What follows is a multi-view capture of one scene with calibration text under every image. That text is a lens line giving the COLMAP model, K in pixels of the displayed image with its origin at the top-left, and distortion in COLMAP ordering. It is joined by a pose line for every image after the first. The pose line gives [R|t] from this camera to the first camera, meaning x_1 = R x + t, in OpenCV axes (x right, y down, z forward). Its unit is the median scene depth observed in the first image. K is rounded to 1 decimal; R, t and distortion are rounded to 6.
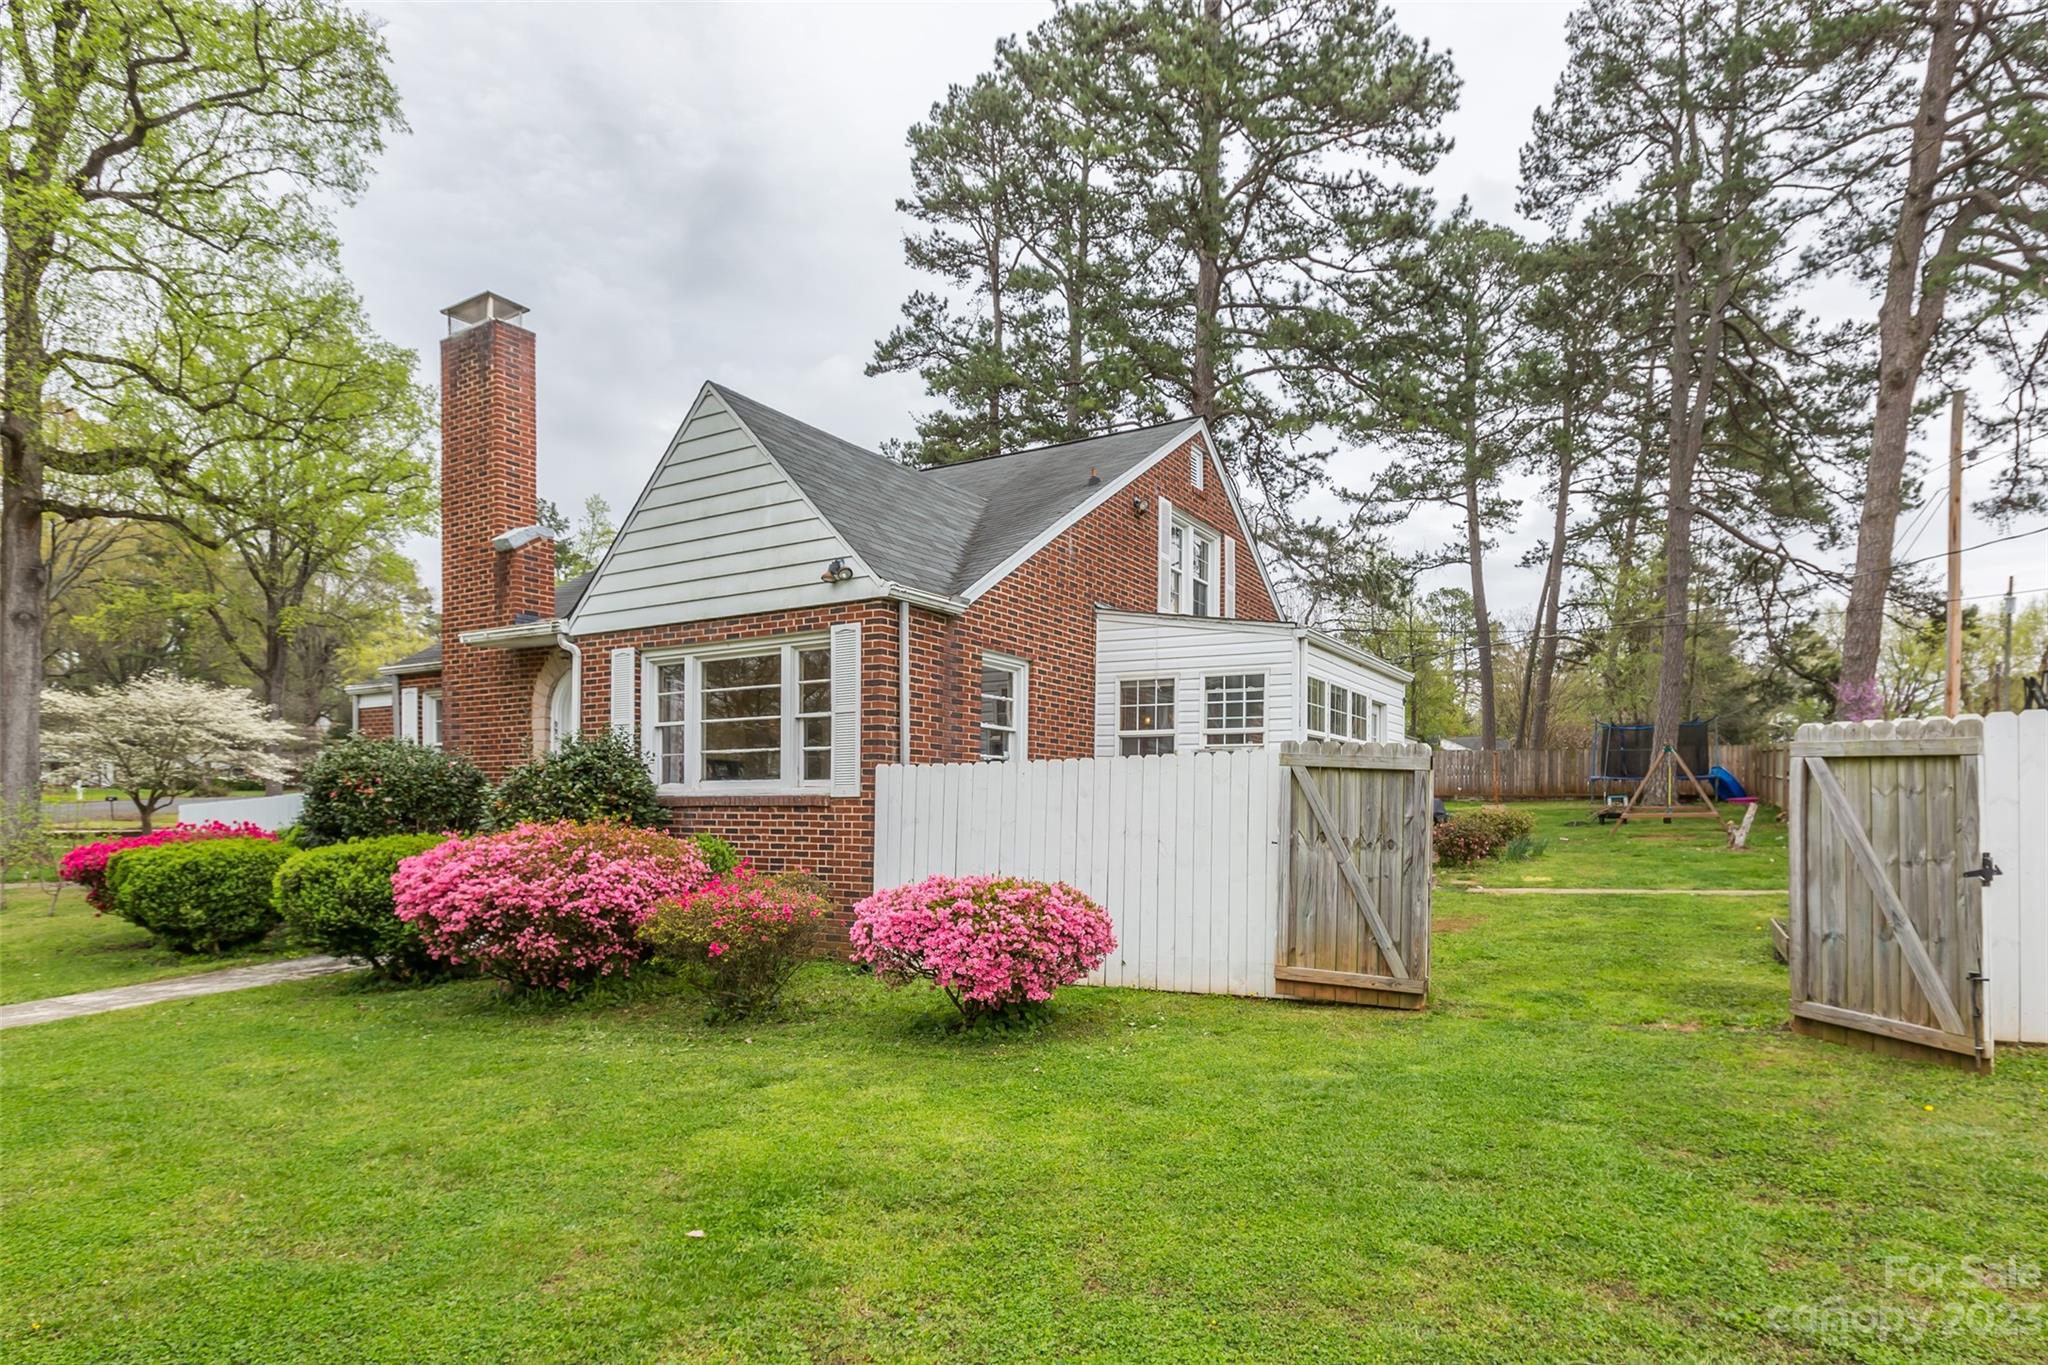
lens RADIAL K [[1090.0, 0, 1080.8], [0, 1090.0, 822.3], [0, 0, 1]] dist [-0.010130, 0.002061]
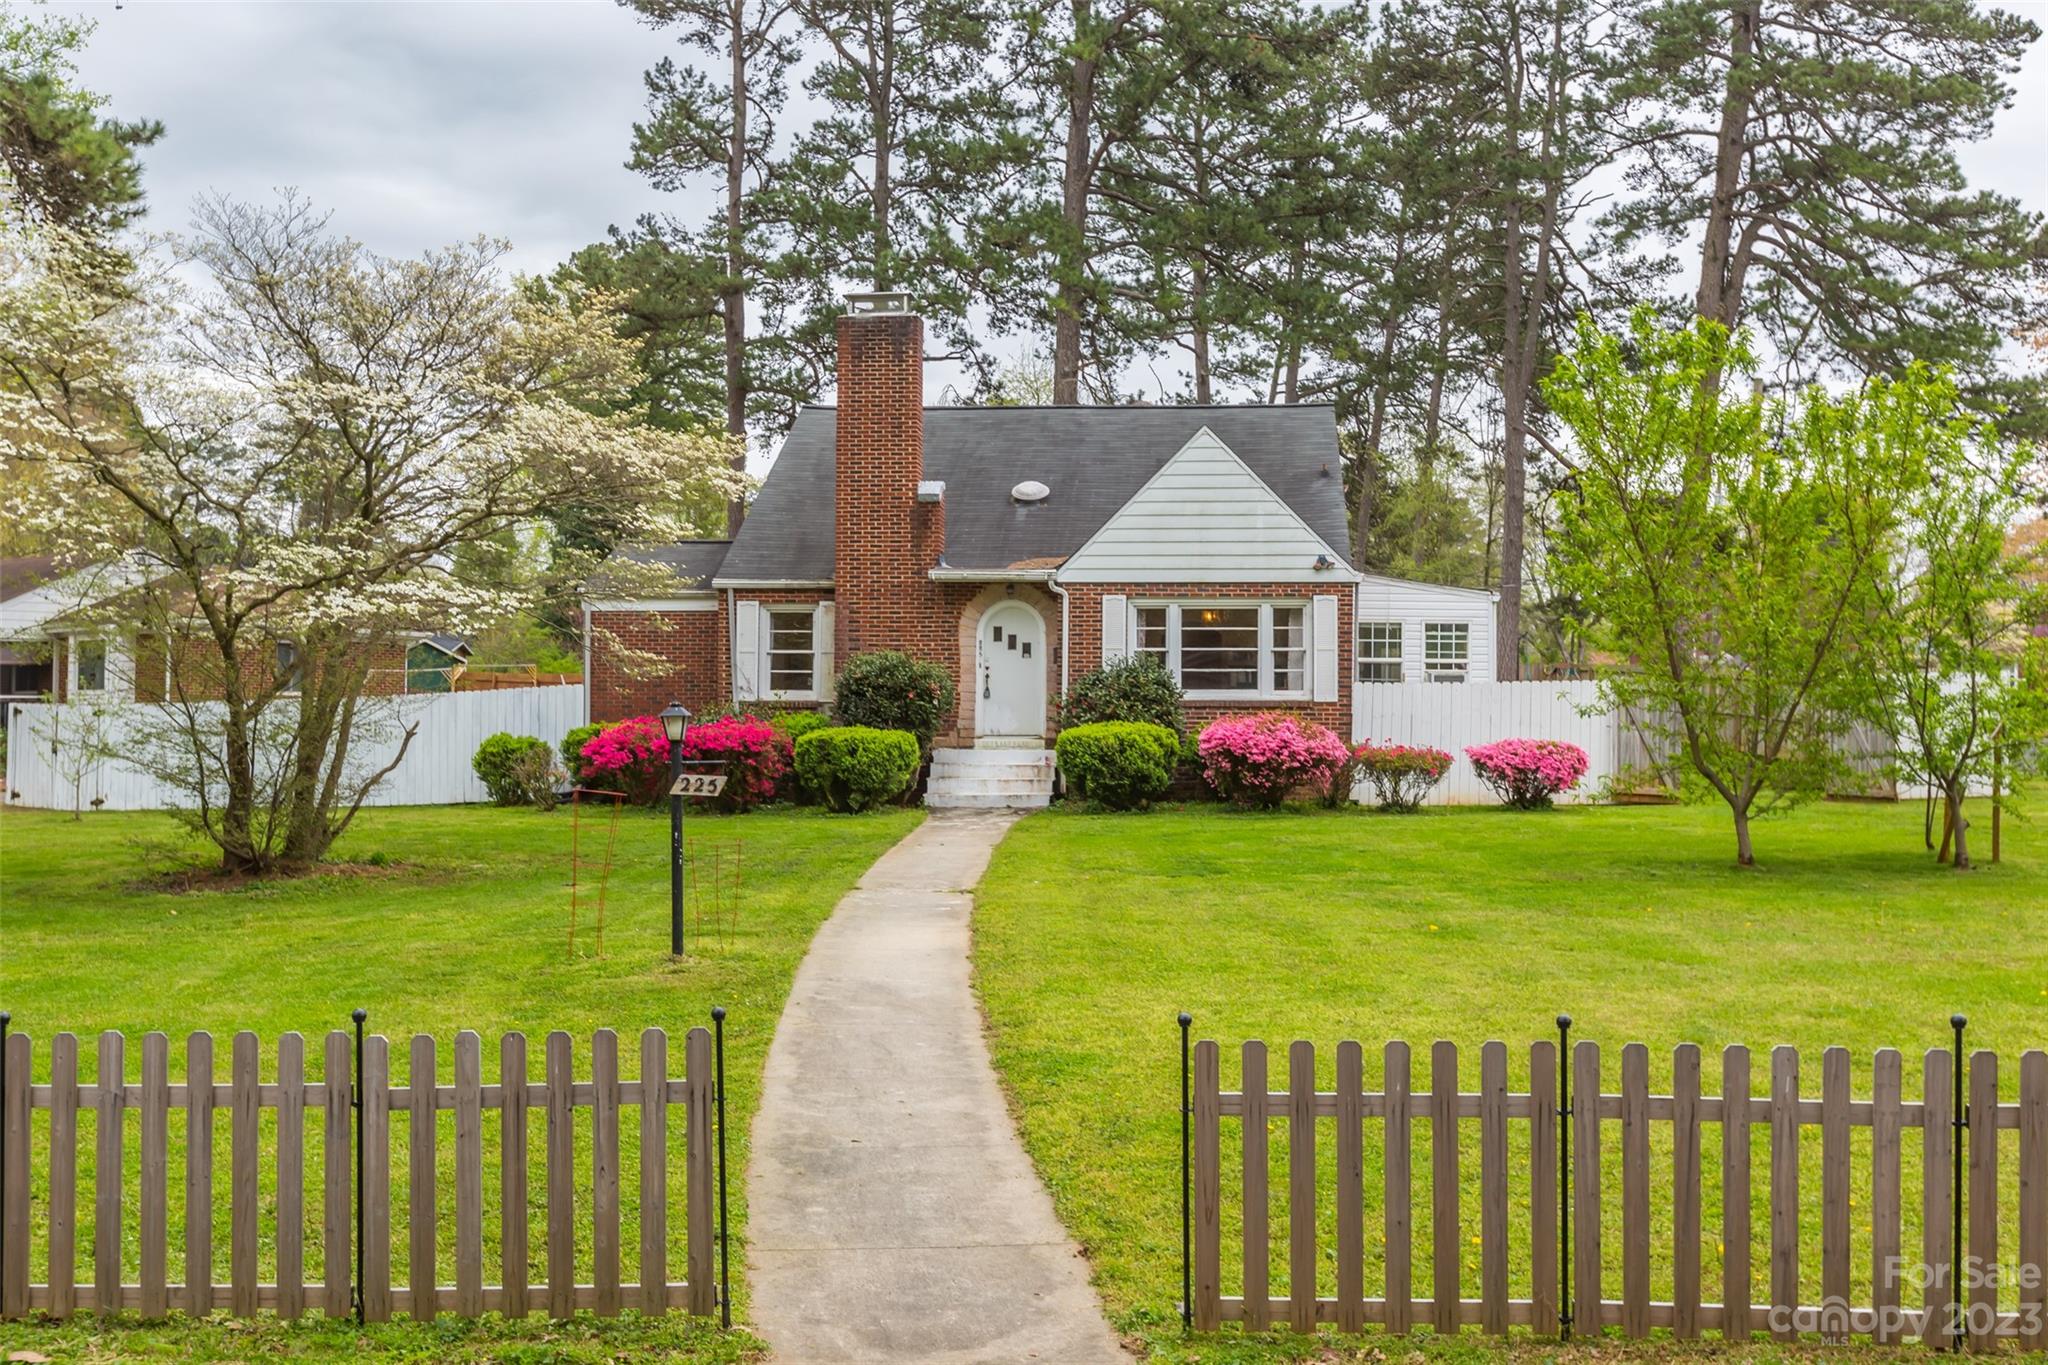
lens RADIAL K [[2113.3, 0, 1033.9], [0, 2113.3, 680.3], [0, 0, 1]] dist [-0.024629, 0.000000]
pose [[0.909663, 0.017609, 0.414973, -0.648053], [0.000479, 0.999056, -0.043443, 0.027525], [-0.415346, 0.039717, 0.908796, -0.568807]]
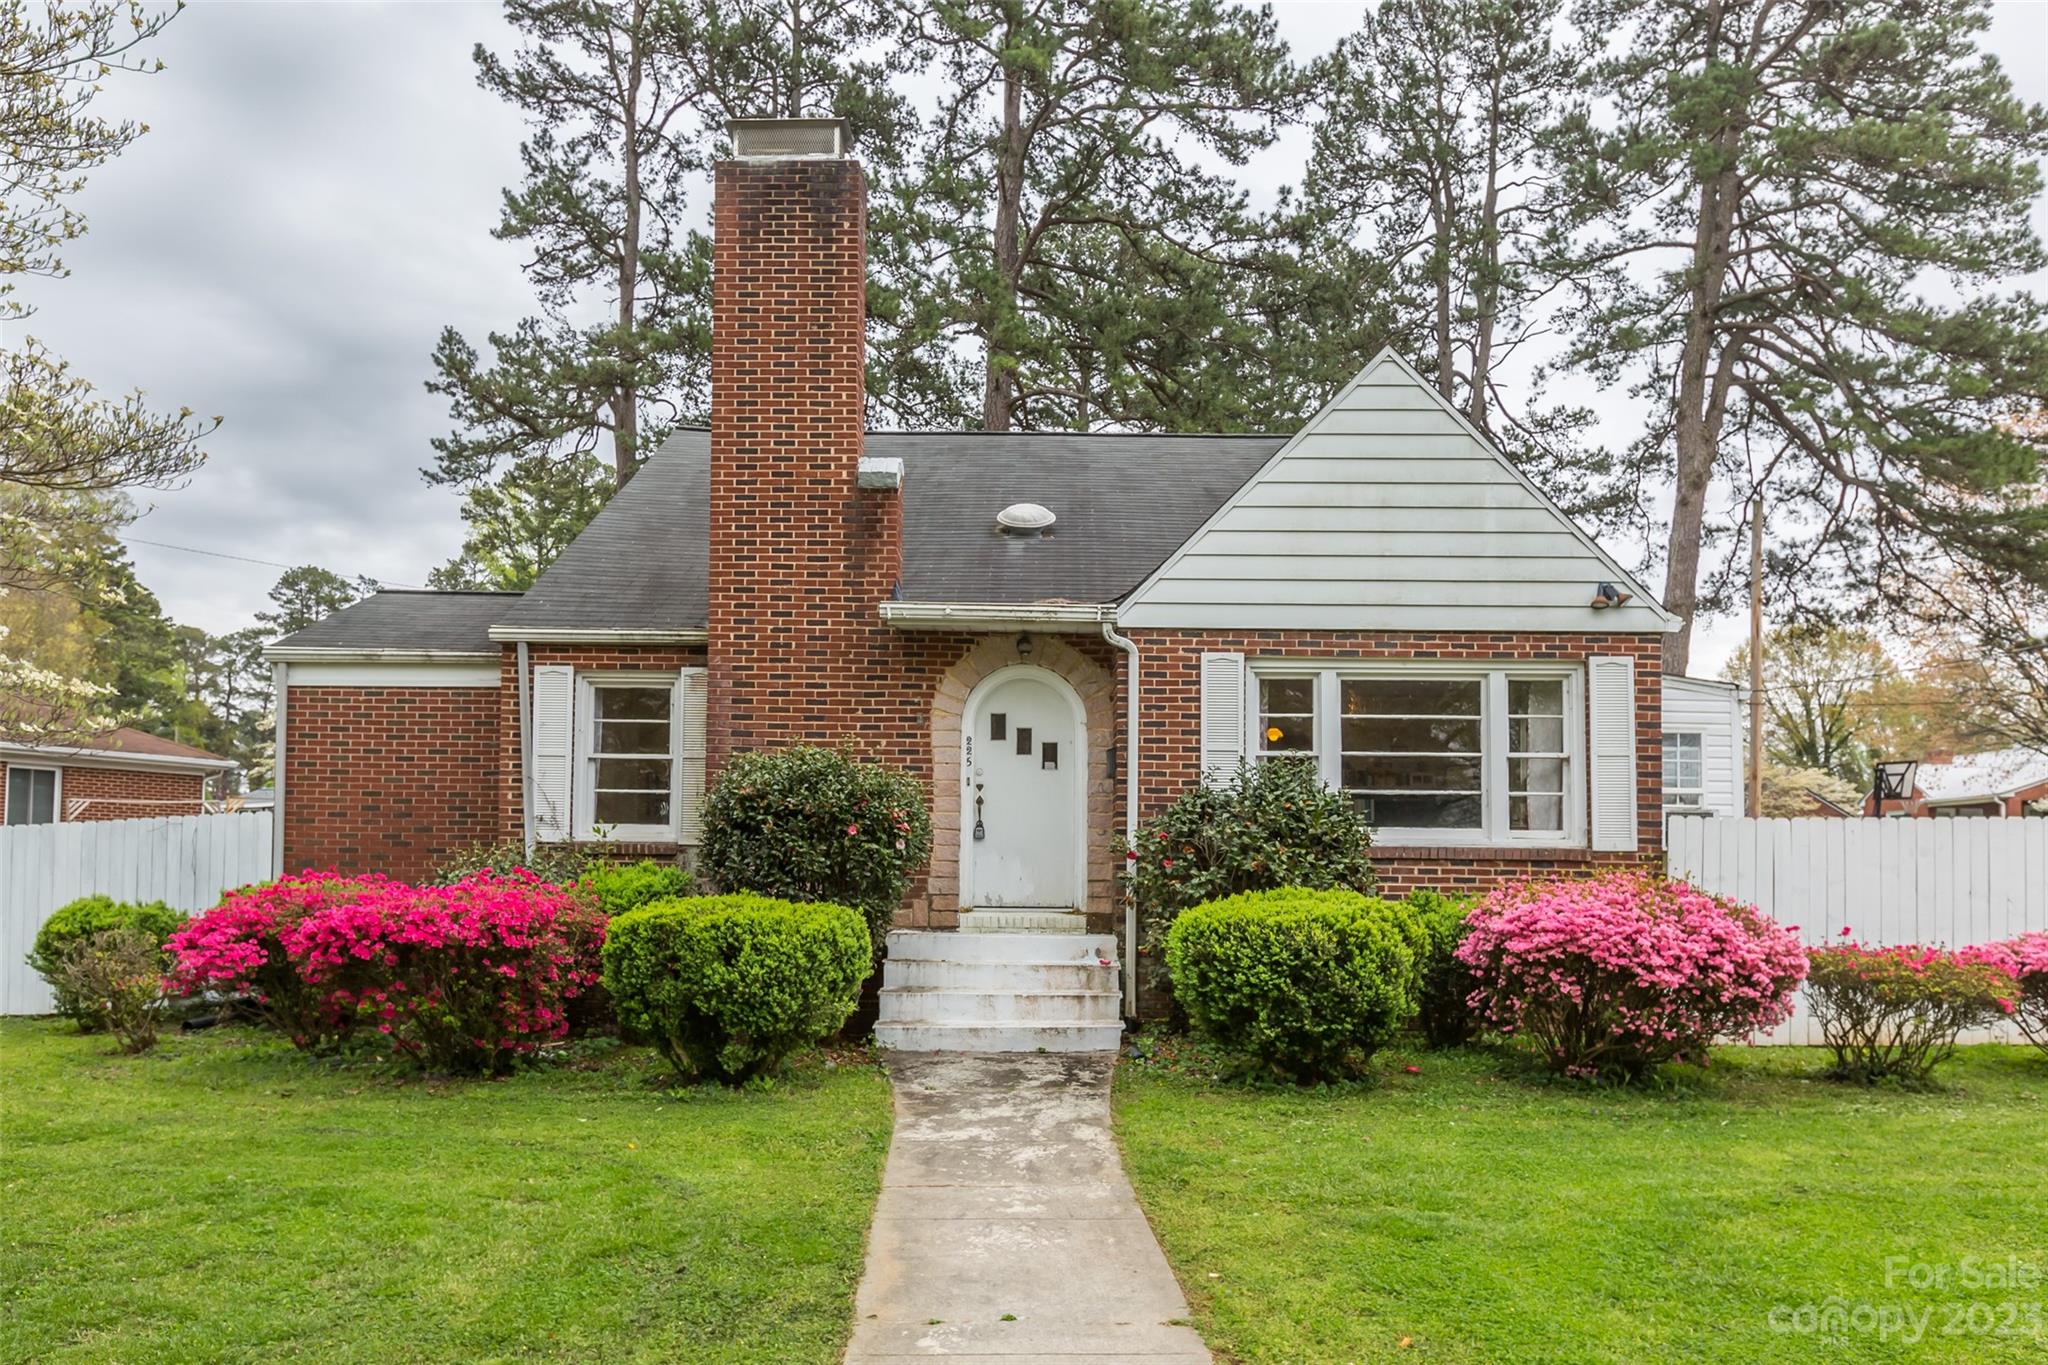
lens RADIAL K [[1456.2, 0, 990.8], [0, 1456.2, 836.3], [0, 0, 1]] dist [0.011227, 0.000283]
pose [[0.876848, 0.026290, 0.480049, -0.414372], [-0.005137, 0.998959, -0.045327, 0.007179], [-0.480741, 0.037279, 0.876070, 0.068913]]
